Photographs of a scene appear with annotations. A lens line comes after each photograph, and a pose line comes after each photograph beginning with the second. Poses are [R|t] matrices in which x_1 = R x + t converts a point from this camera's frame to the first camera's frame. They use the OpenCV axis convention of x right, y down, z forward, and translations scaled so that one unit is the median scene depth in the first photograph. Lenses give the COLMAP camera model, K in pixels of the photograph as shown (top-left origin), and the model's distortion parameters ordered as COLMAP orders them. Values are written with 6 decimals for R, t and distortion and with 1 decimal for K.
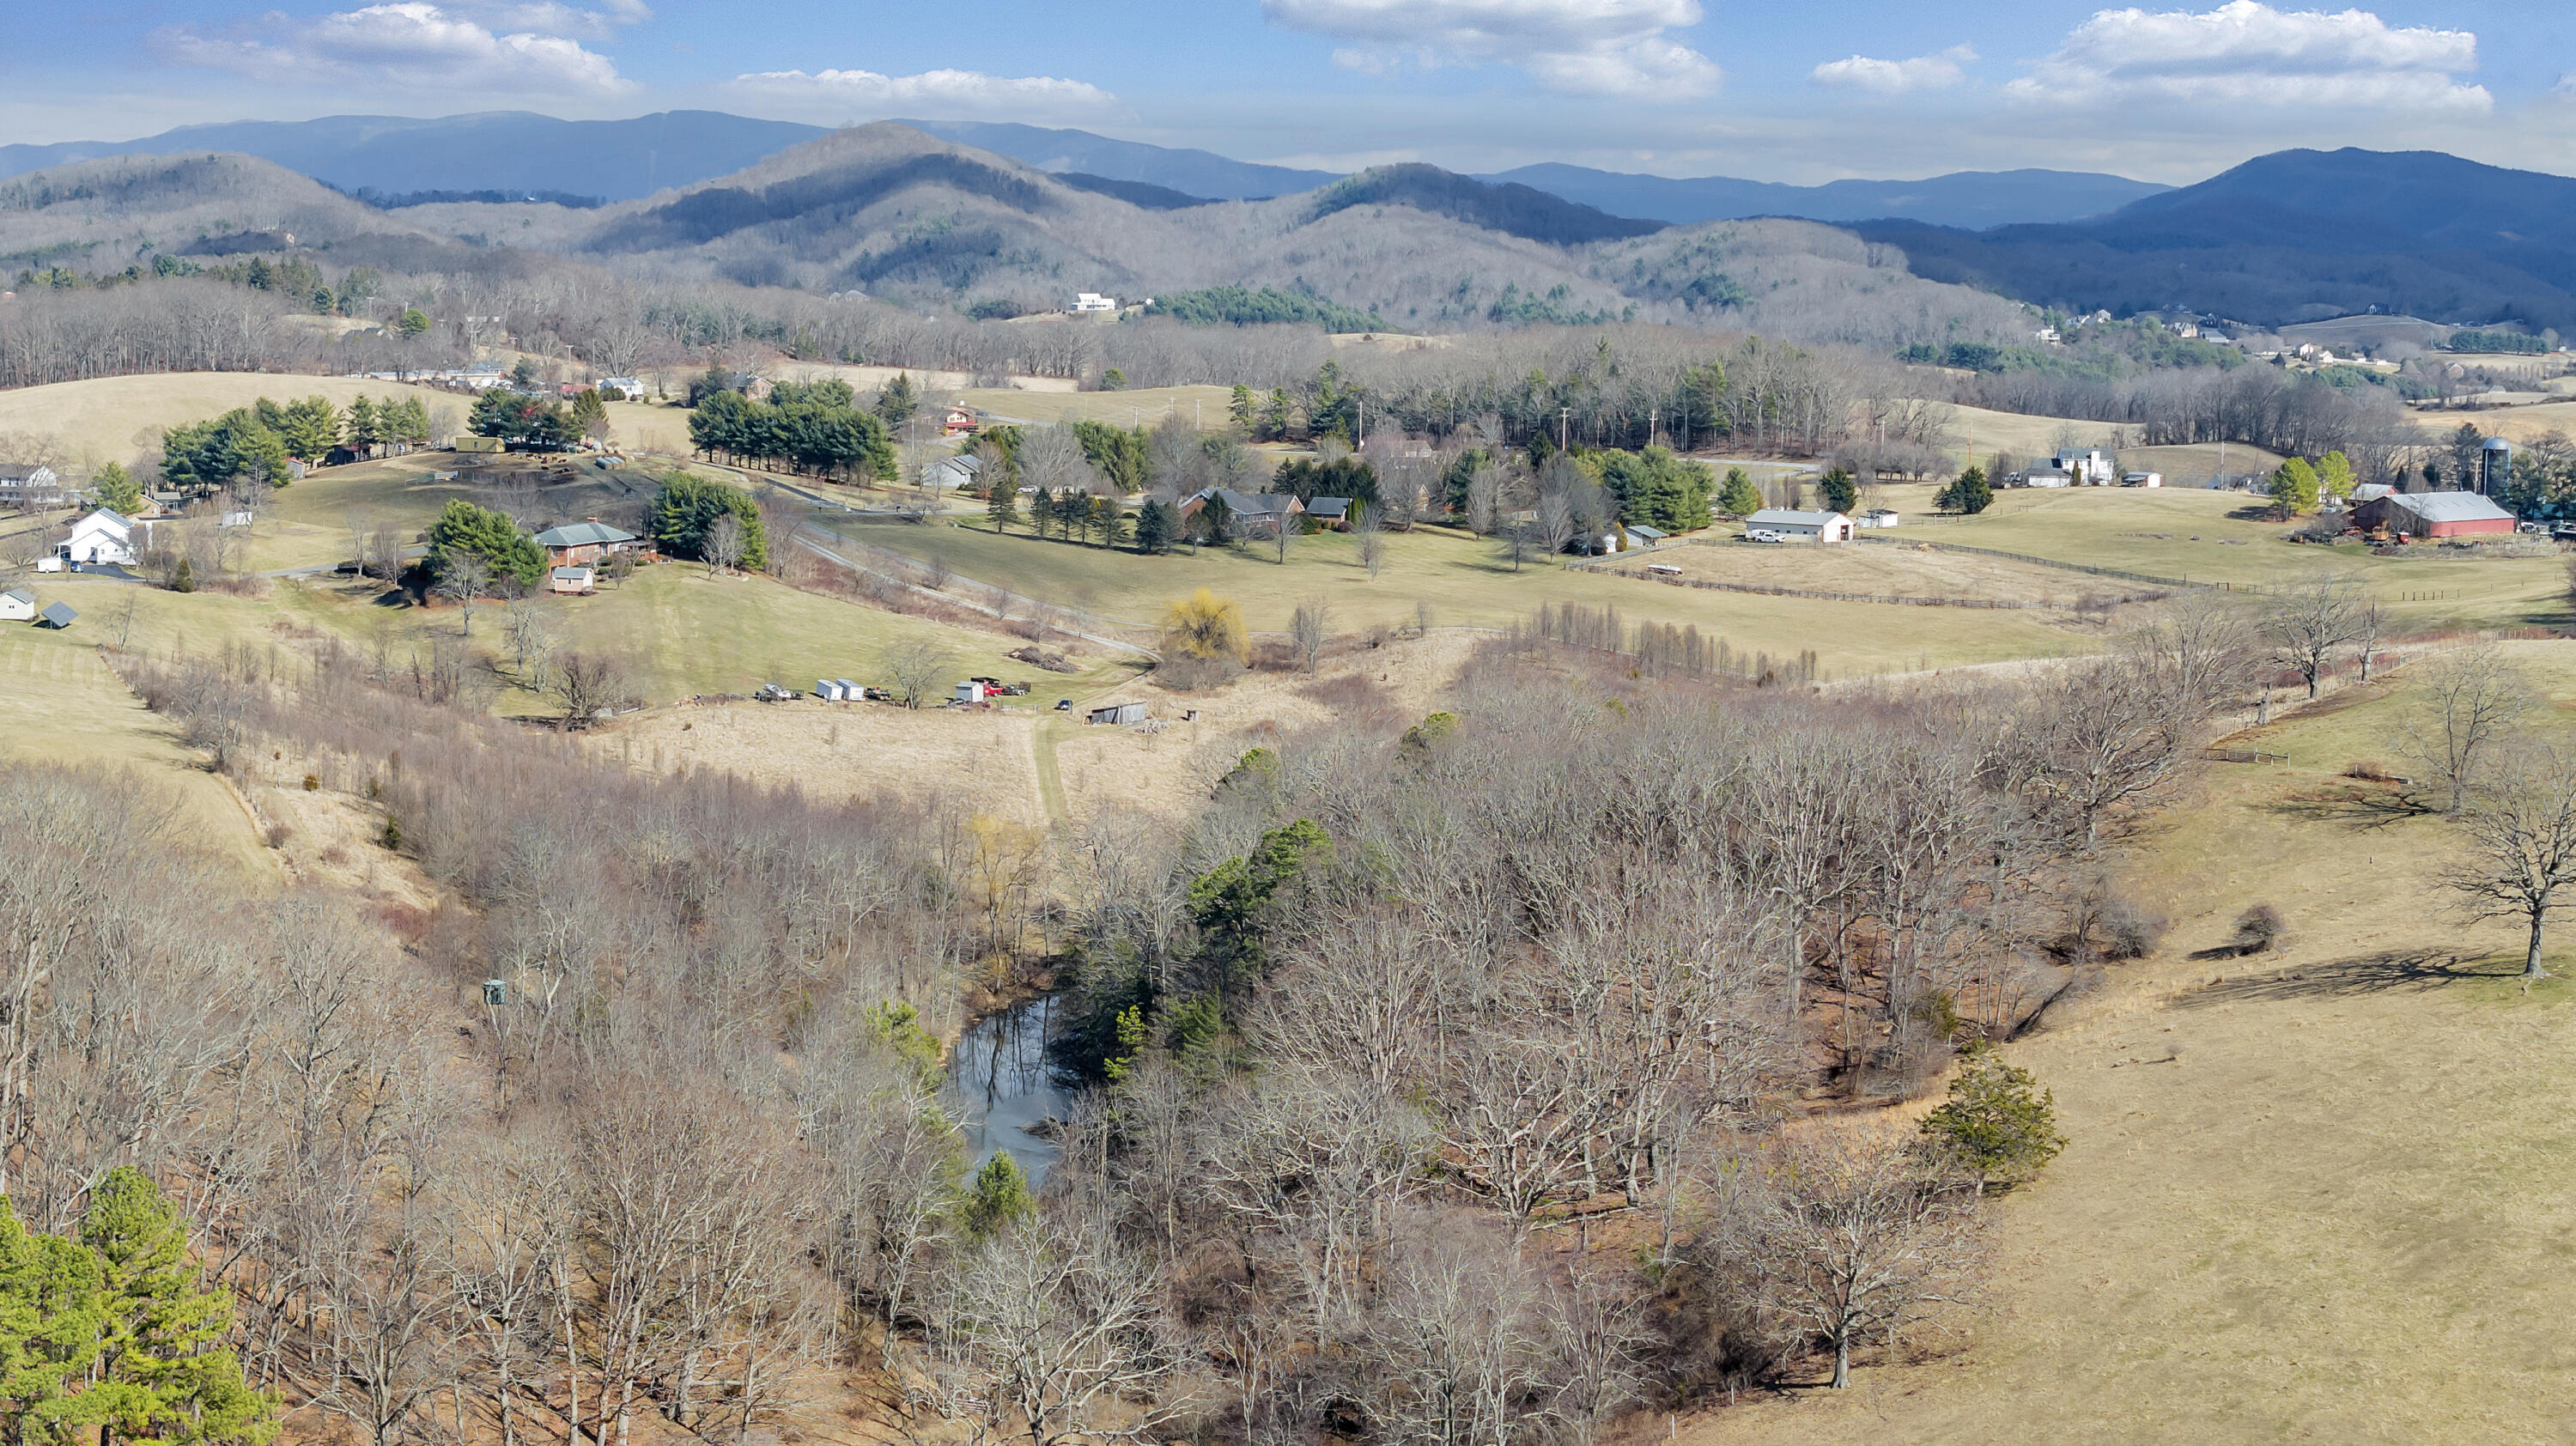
lens RADIAL K [[5204.4, 0, 1288.0], [0, 5204.4, 723.0], [0, 0, 1]] dist [-0.154125, 1.199751]
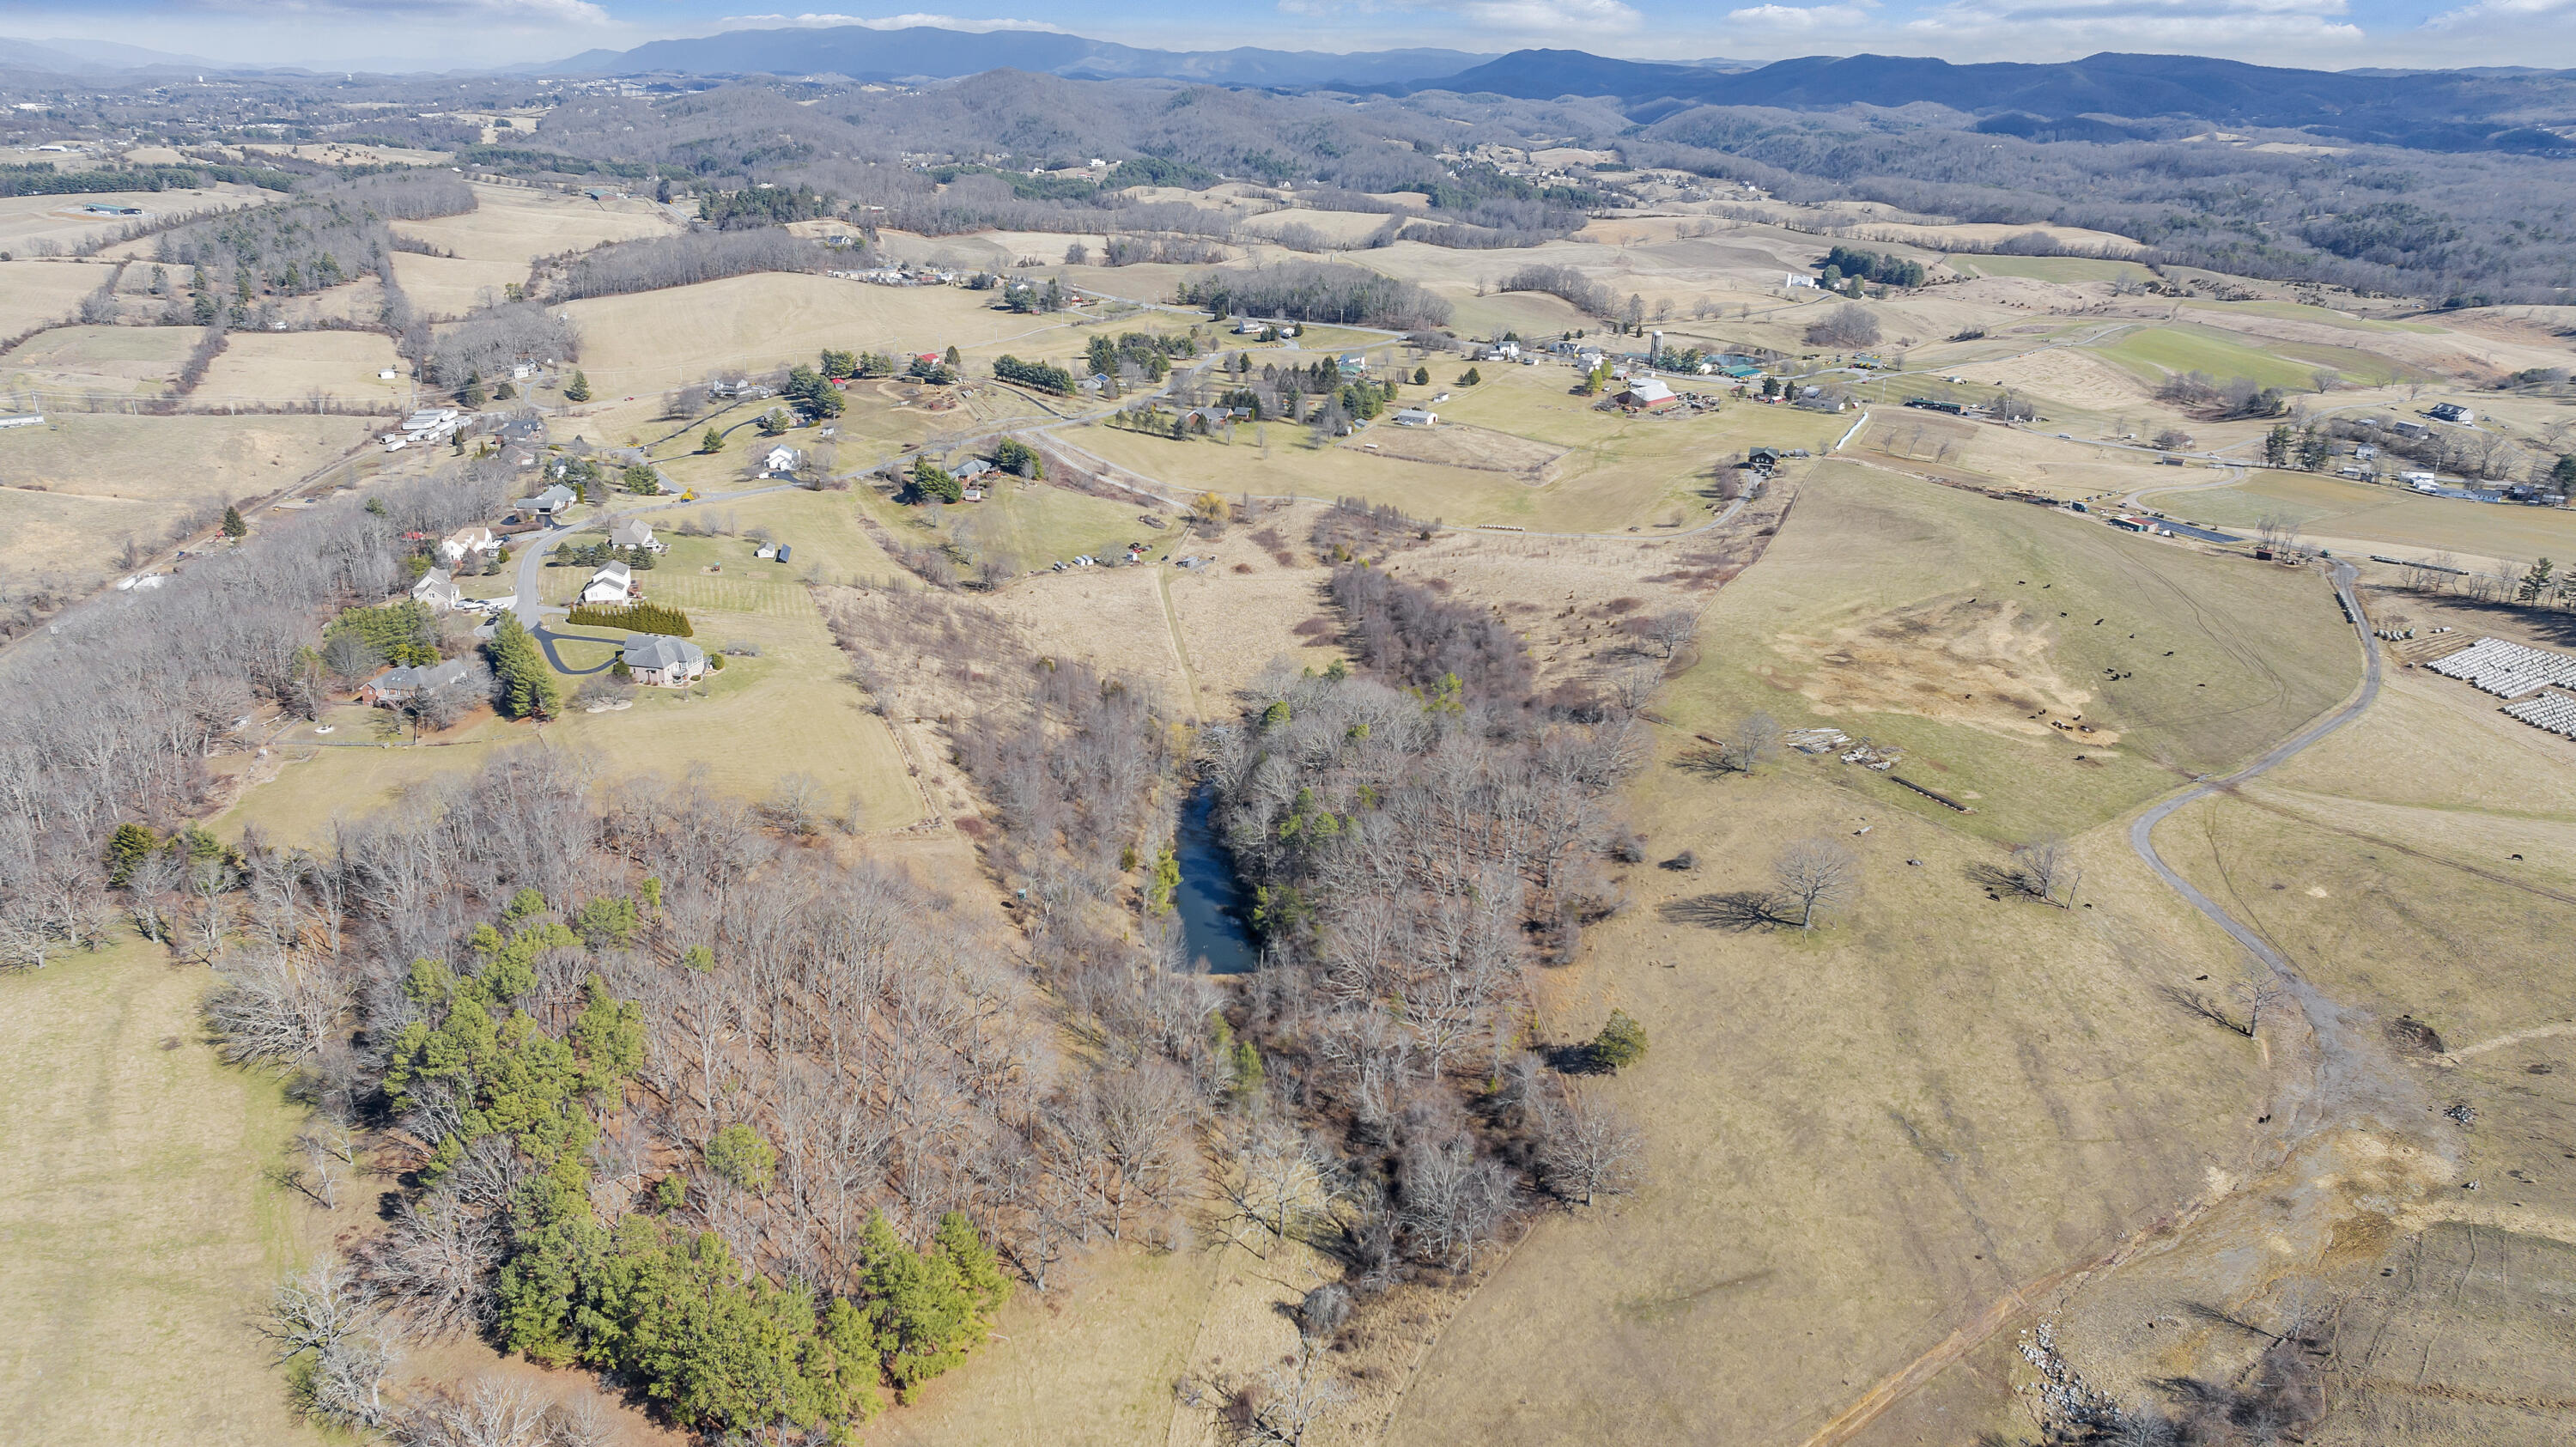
lens RADIAL K [[1827.6, 0, 1295.7], [0, 1827.6, 716.5], [0, 0, 1]] dist [-0.018182, -0.000253]
pose [[0.997048, -0.027979, 0.071507, -0.041591], [0.009525, 0.969126, 0.246383, -0.138975], [-0.076193, -0.244974, 0.966531, 0.063456]]
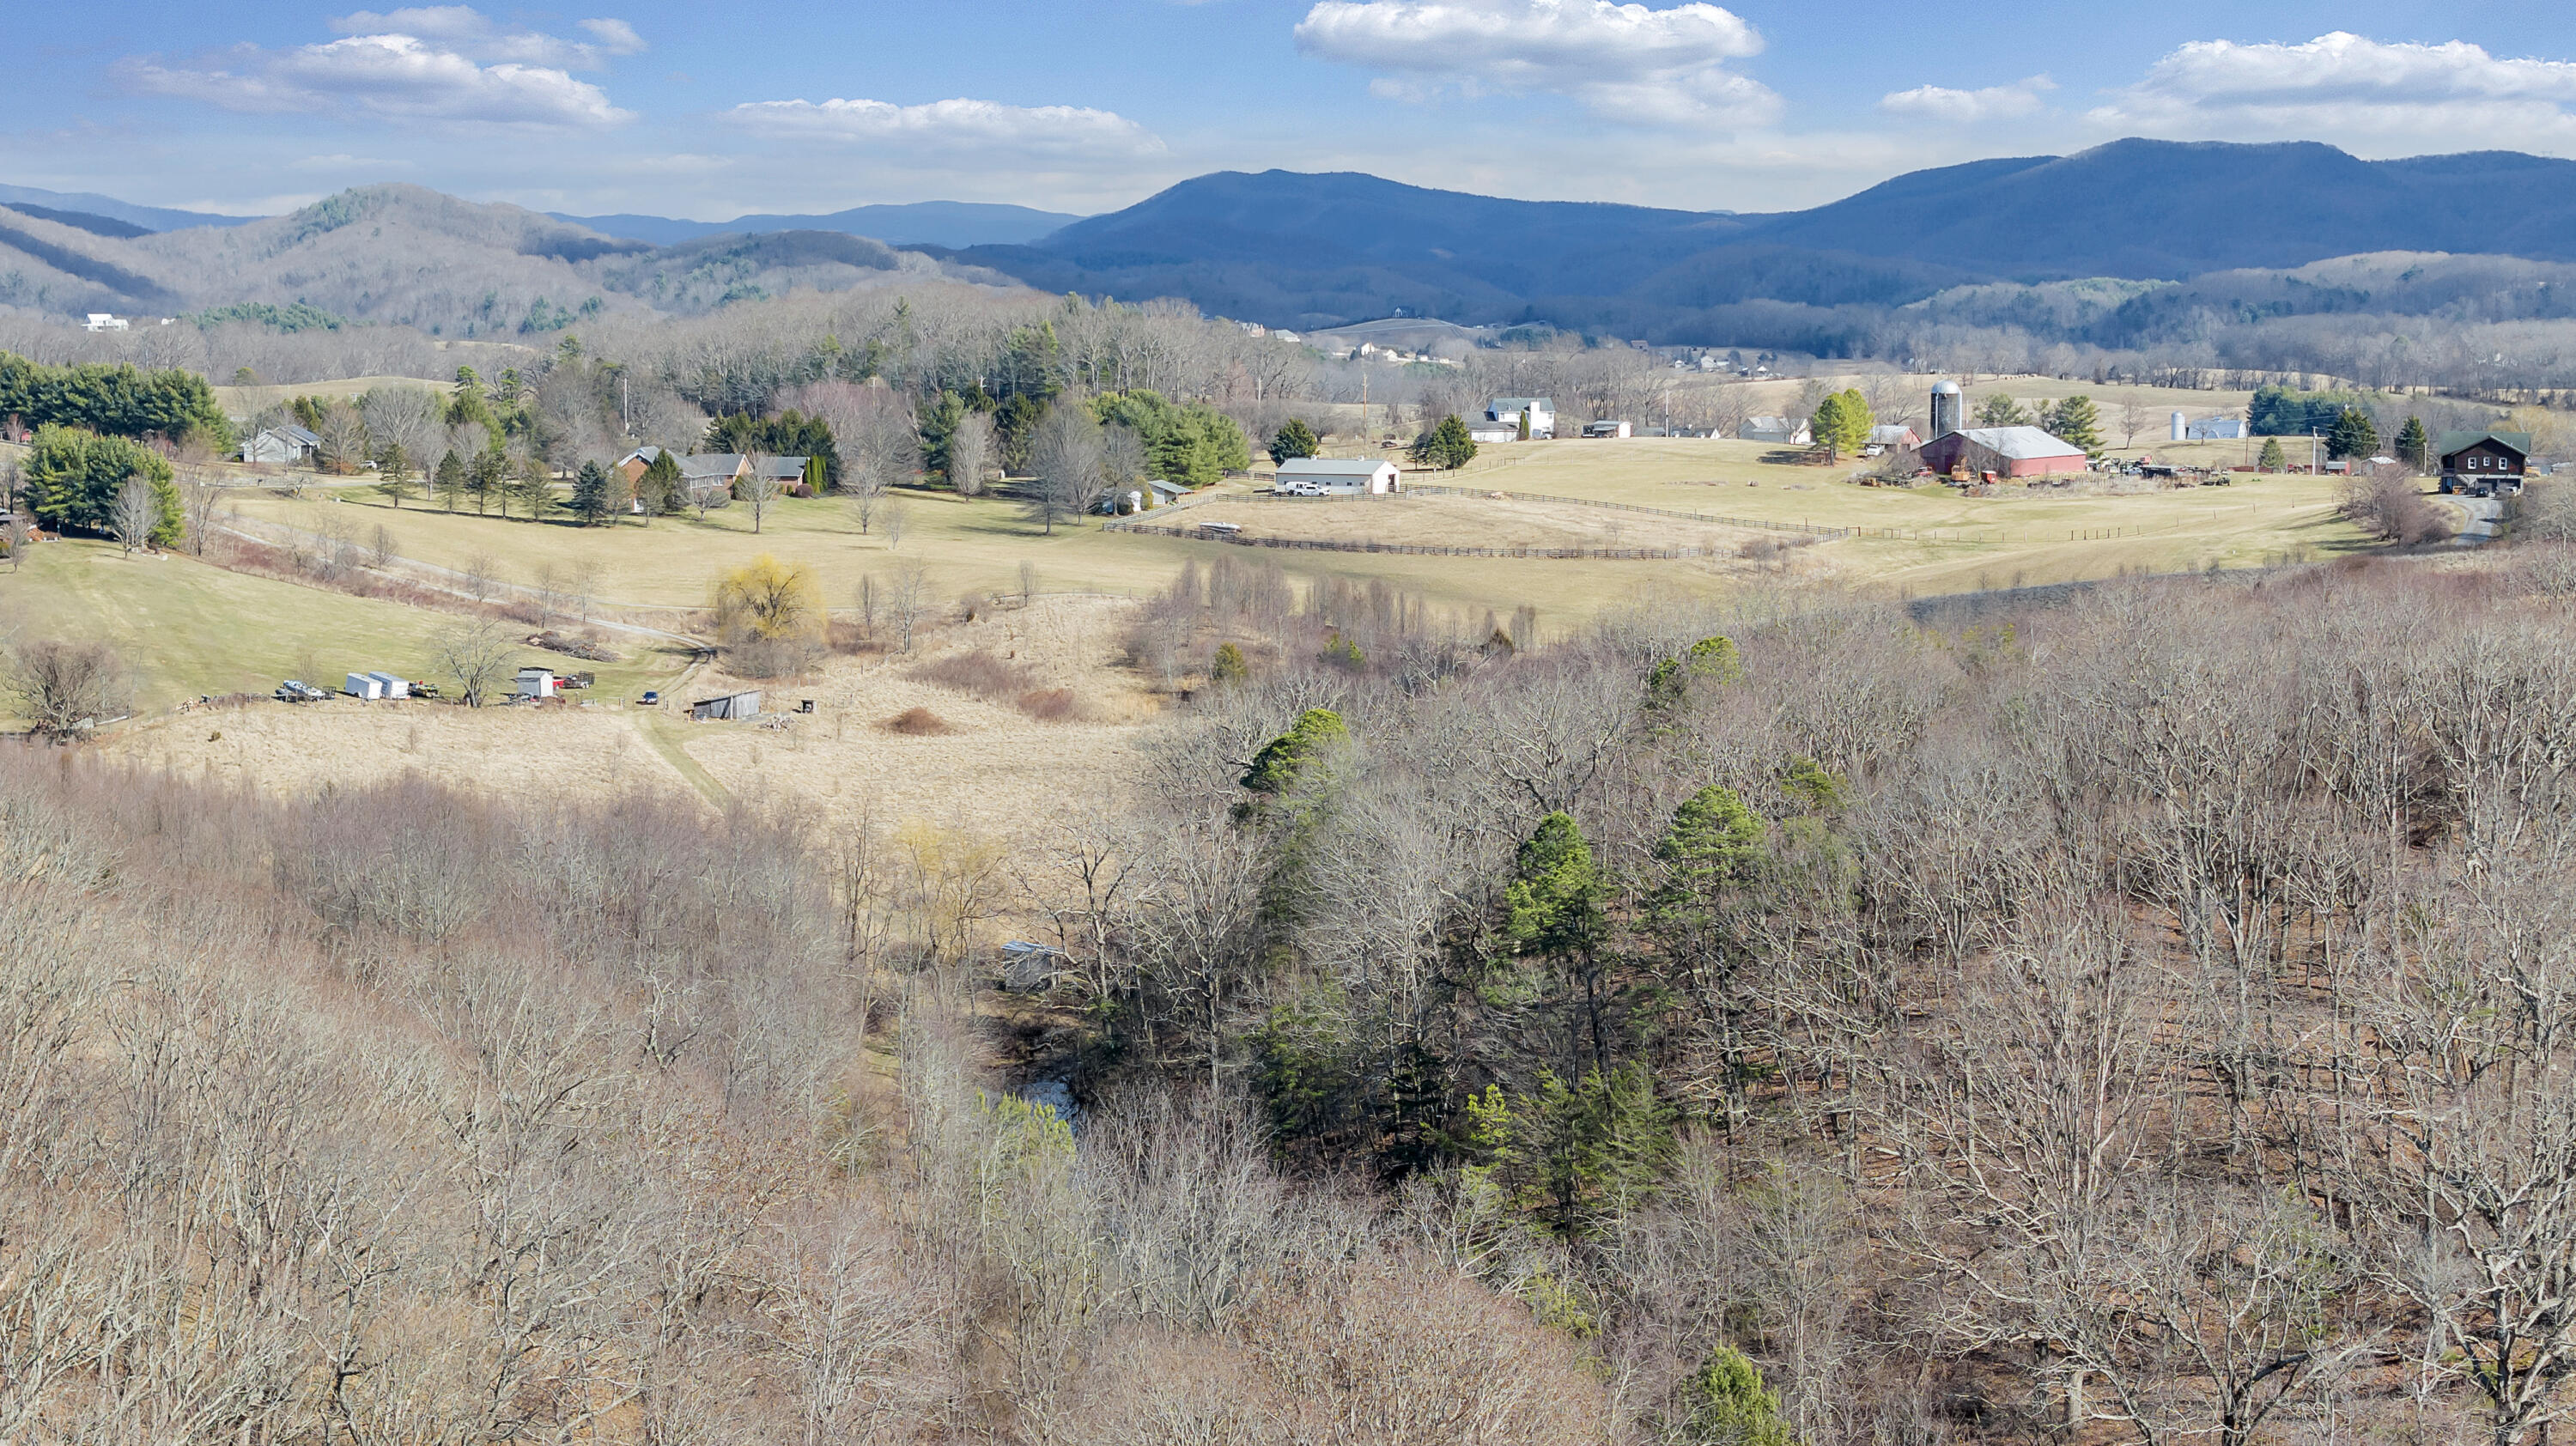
lens RADIAL K [[5204.4, 0, 1288.0], [0, 5204.4, 723.0], [0, 0, 1]] dist [-0.154125, 1.199751]
pose [[0.977609, -0.033518, 0.207741, -0.100114], [0.035071, 0.999378, -0.003797, 0.005873], [-0.207484, 0.010998, 0.978177, 0.199936]]
